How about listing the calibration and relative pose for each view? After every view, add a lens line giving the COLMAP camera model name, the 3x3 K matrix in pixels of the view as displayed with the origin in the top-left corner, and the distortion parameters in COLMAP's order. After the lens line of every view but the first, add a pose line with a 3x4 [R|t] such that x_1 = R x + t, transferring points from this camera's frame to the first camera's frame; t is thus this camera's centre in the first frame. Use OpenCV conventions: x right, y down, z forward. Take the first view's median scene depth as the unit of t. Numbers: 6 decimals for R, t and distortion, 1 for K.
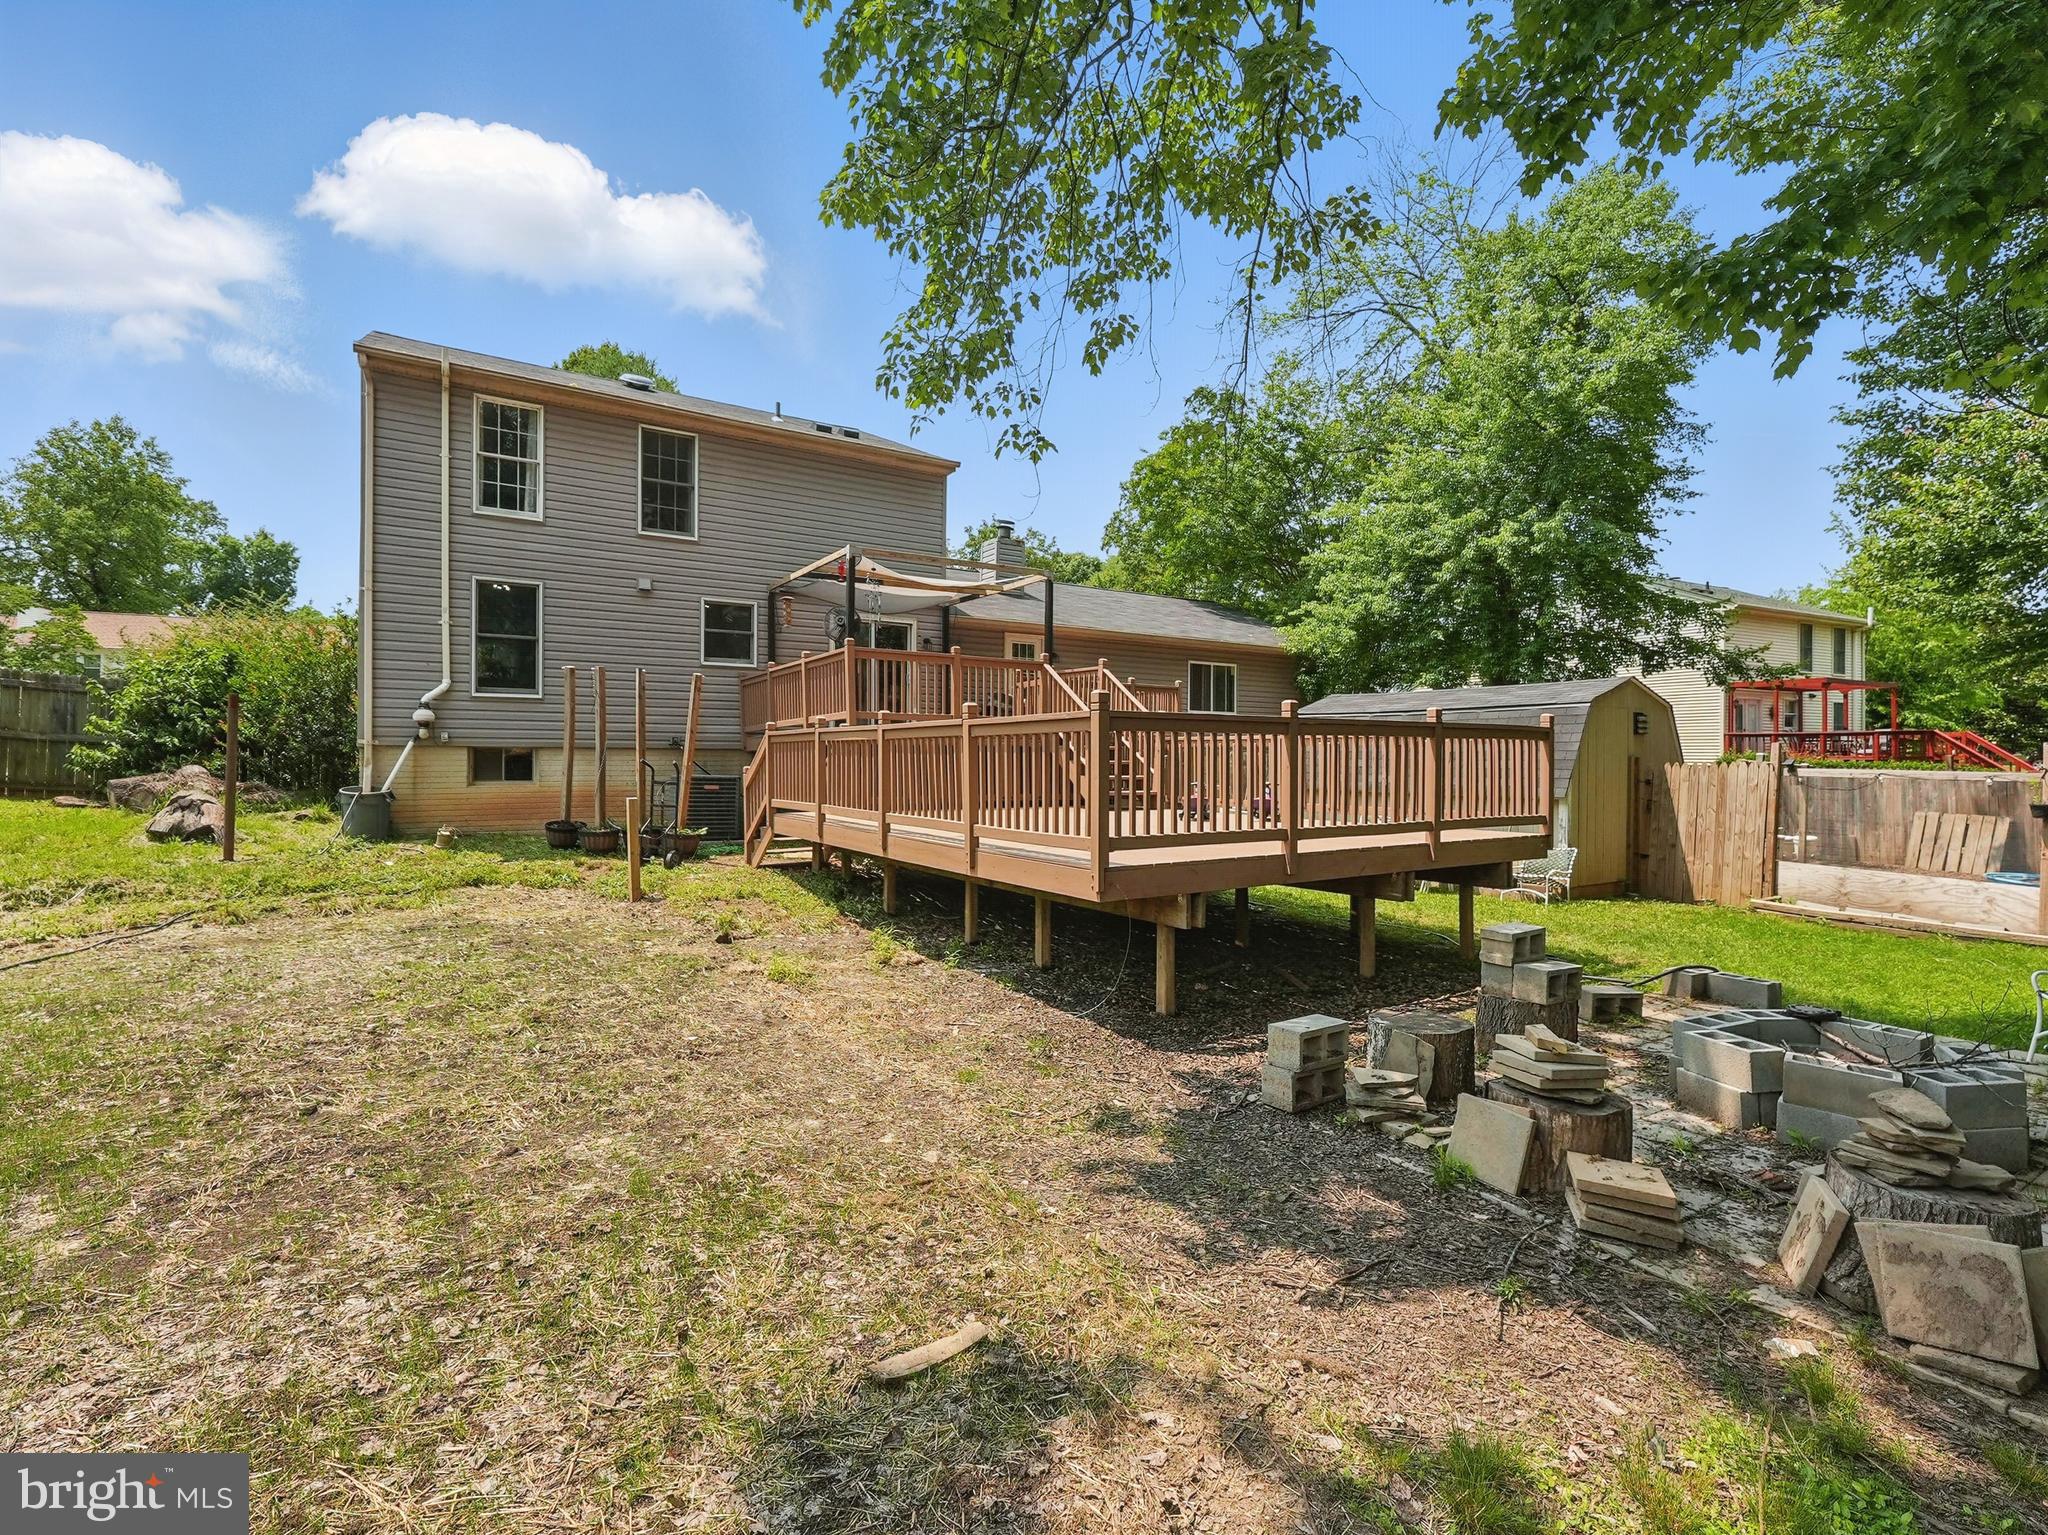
lens RADIAL K [[946.5, 0, 1015.3], [0, 946.5, 754.4], [0, 0, 1]] dist [0.001550, 0.000495]
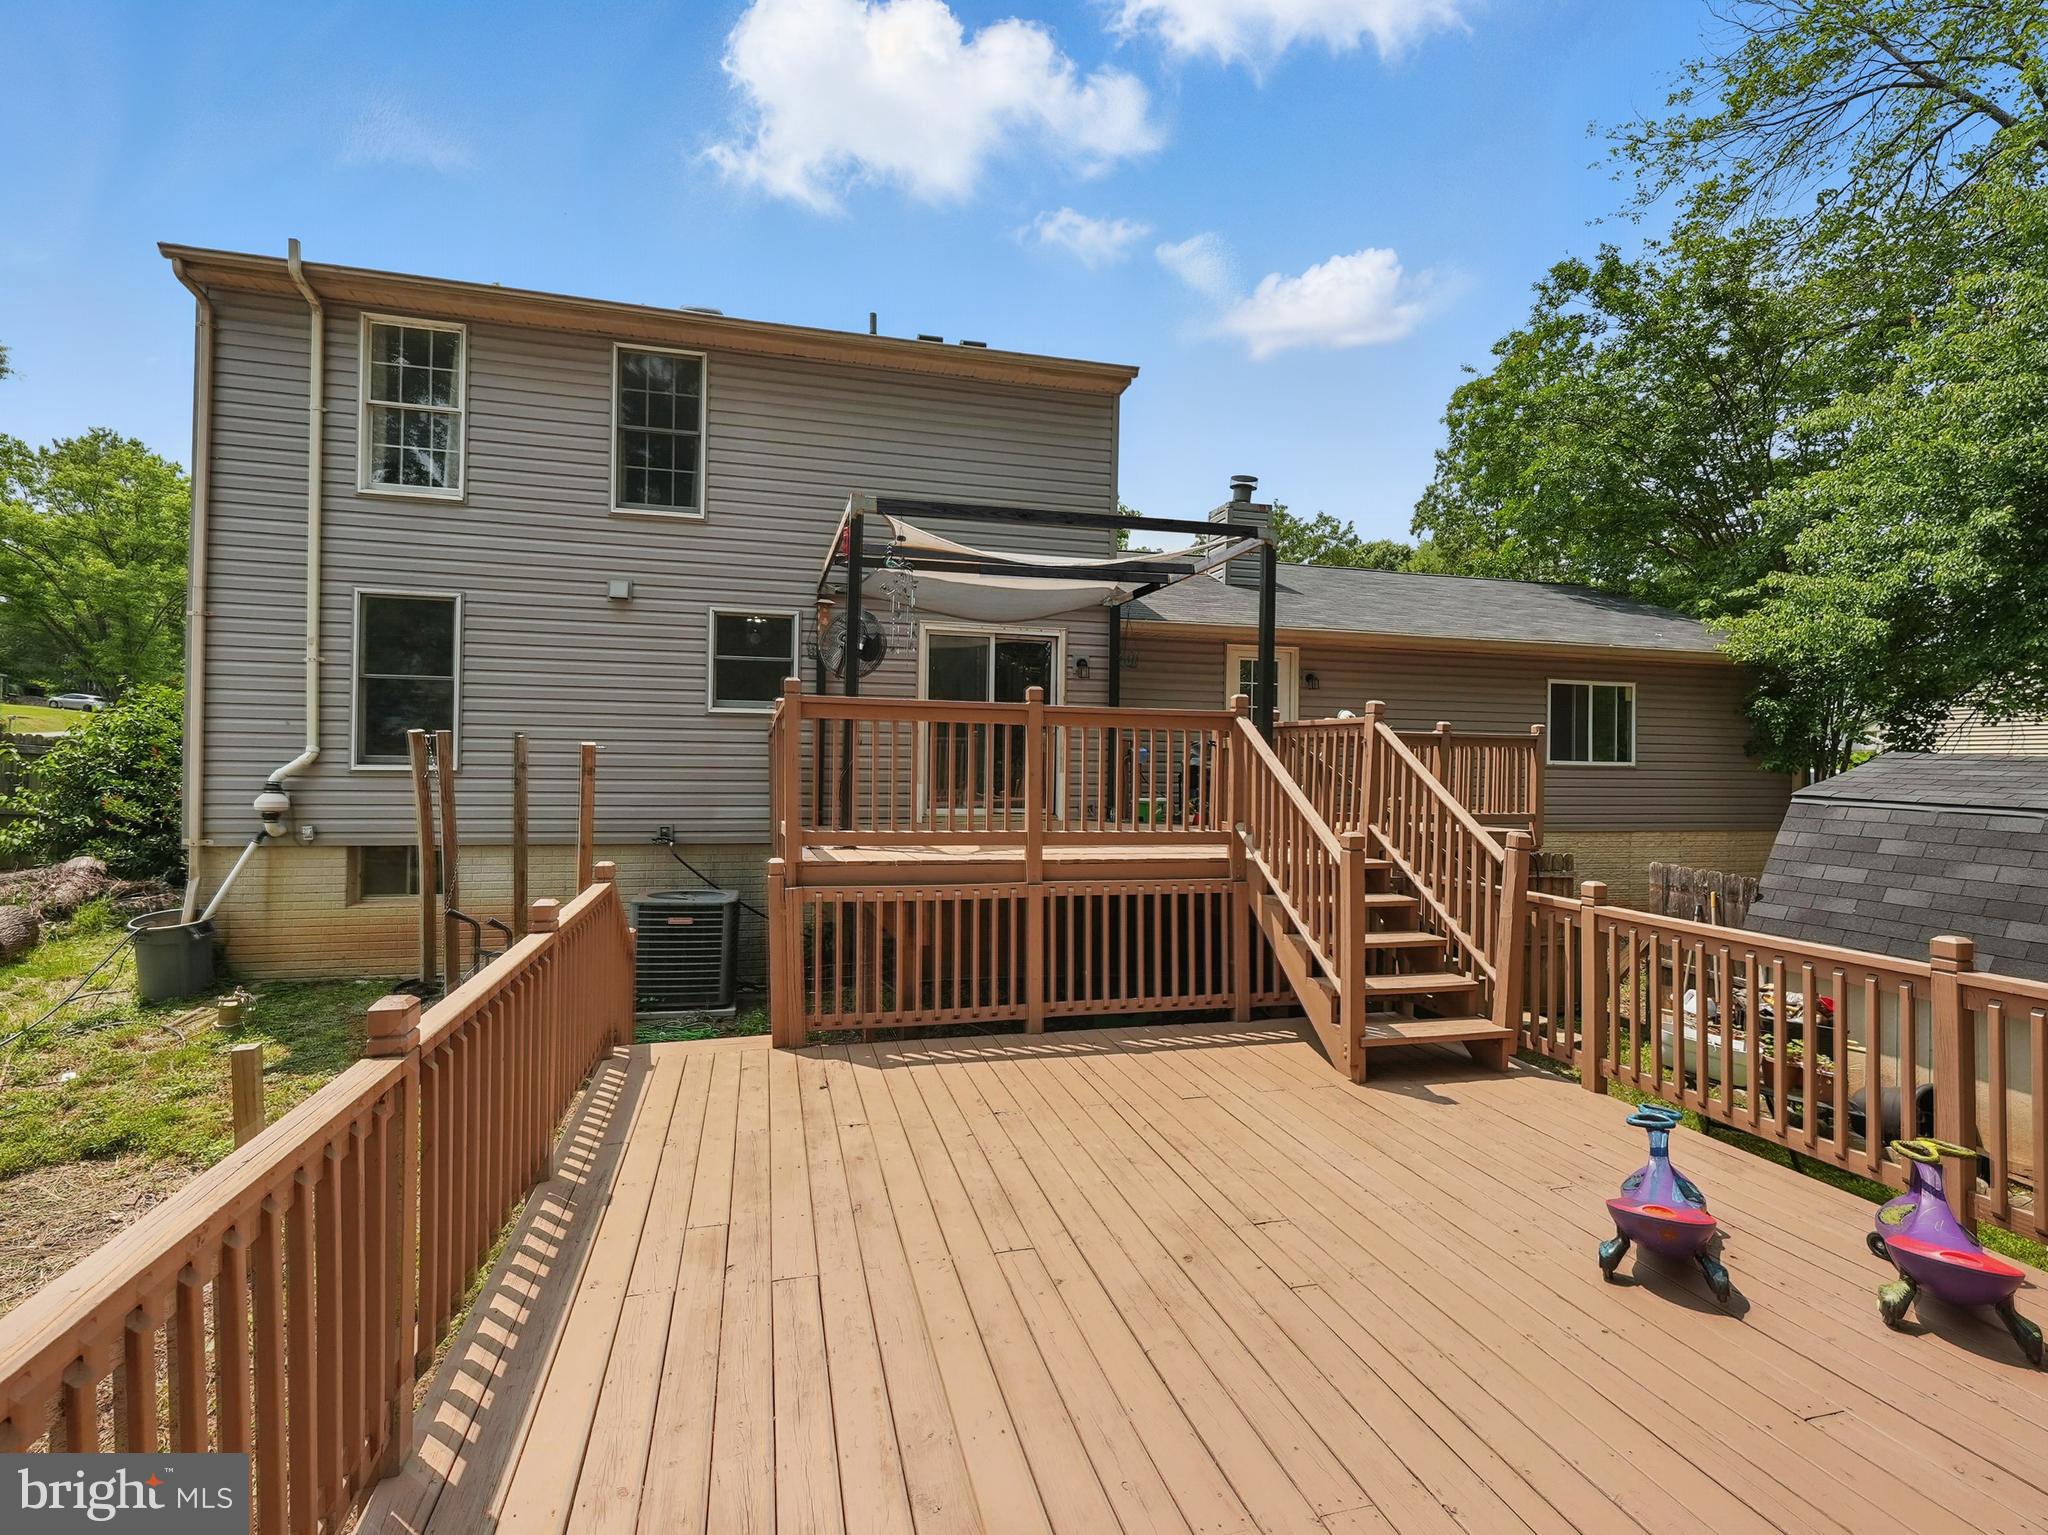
lens RADIAL K [[946.5, 0, 1015.3], [0, 946.5, 754.4], [0, 0, 1]] dist [0.001550, 0.000495]
pose [[0.952798, 0.005972, -0.303547, 0.043342], [-0.007994, 0.999953, -0.005417, -0.046539], [0.303500, 0.007588, 0.952801, 0.328660]]
